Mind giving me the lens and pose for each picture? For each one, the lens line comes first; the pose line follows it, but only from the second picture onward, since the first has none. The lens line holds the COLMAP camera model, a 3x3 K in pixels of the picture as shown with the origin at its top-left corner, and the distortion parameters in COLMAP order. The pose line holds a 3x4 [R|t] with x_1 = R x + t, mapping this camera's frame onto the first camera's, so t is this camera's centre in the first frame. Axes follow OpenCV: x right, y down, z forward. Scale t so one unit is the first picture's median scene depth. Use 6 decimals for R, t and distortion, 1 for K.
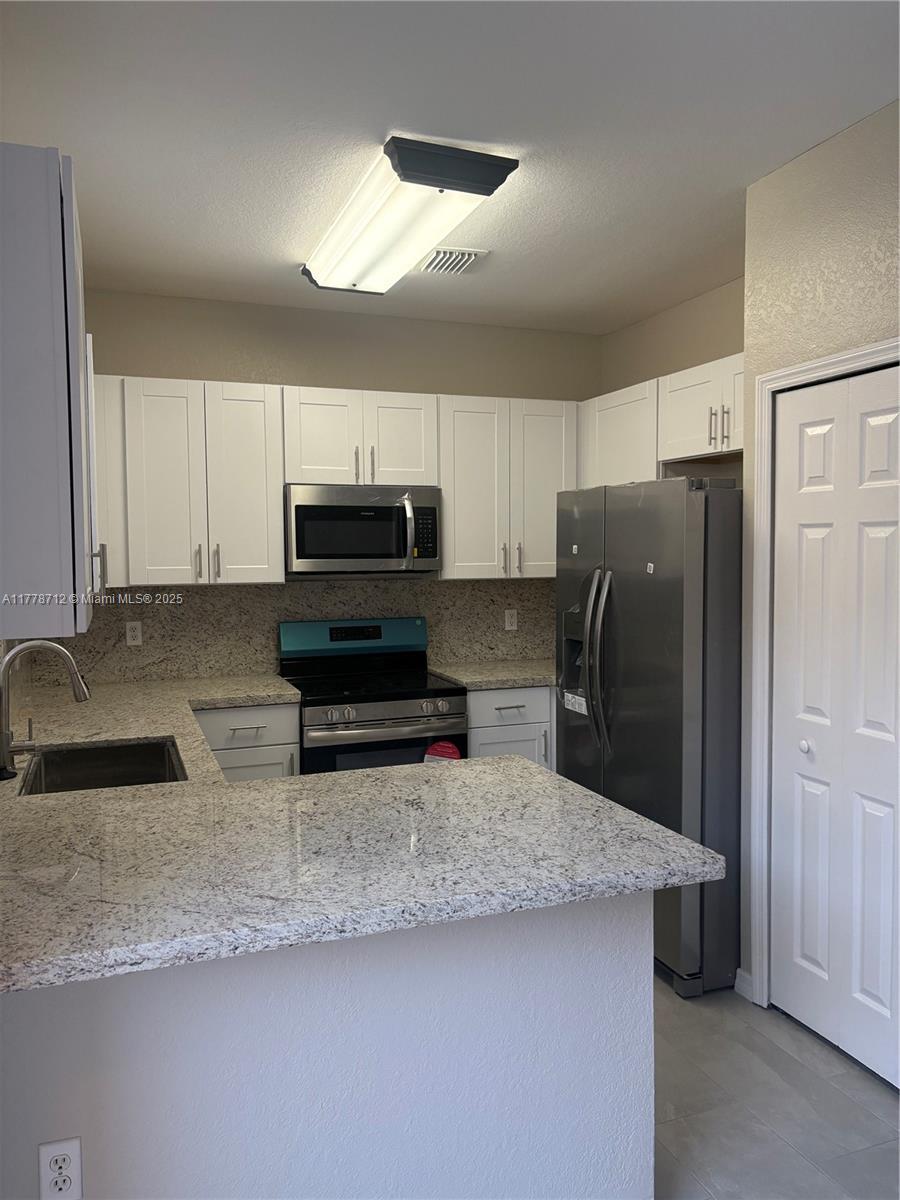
lens RADIAL K [[909.9, 0, 450.0], [0, 909.9, 600.0], [0, 0, 1]] dist [0.068829, -0.094120]
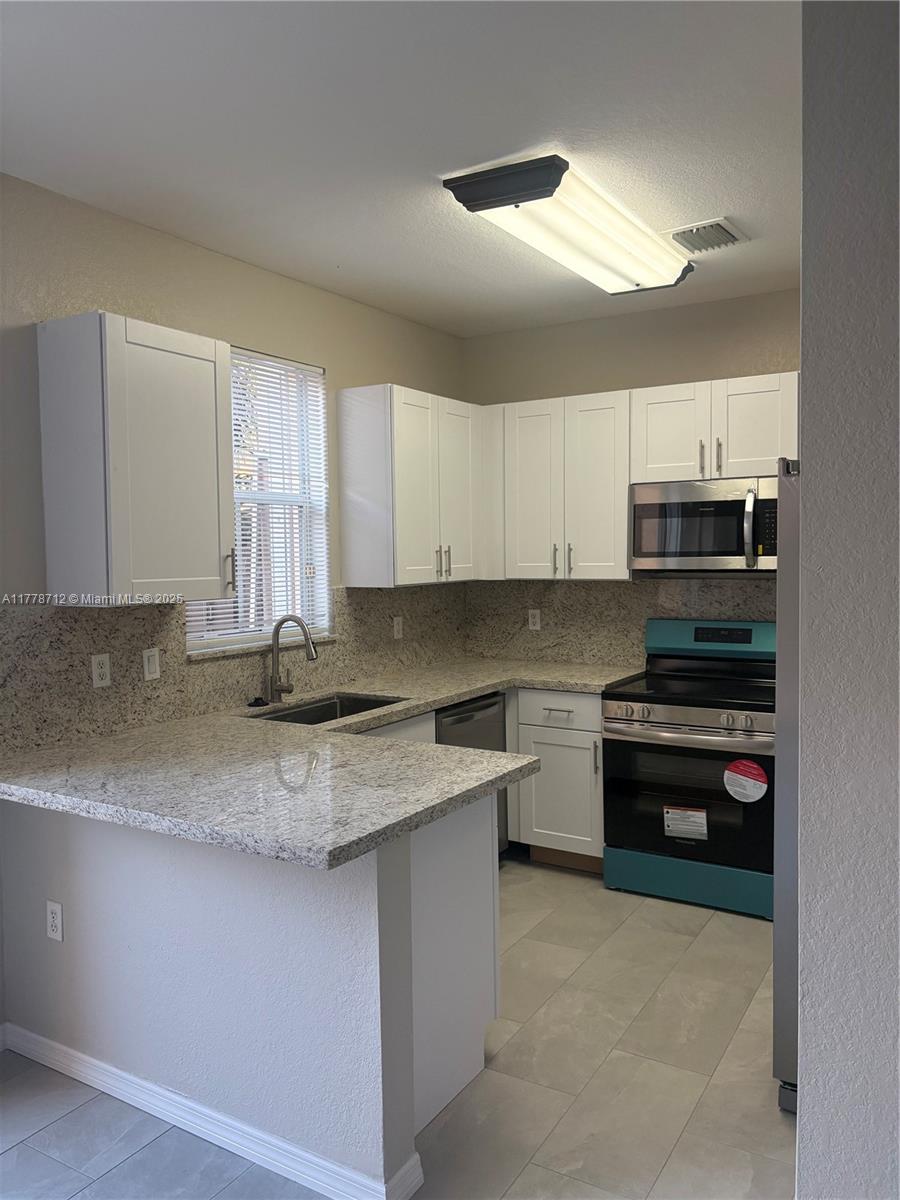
lens RADIAL K [[909.9, 0, 450.0], [0, 909.9, 600.0], [0, 0, 1]] dist [0.068829, -0.094120]
pose [[0.610290, 0.043160, -0.791002, 0.530409], [-0.037008, 0.998978, 0.025955, -0.015786], [0.791313, 0.013434, 0.611263, 0.208828]]
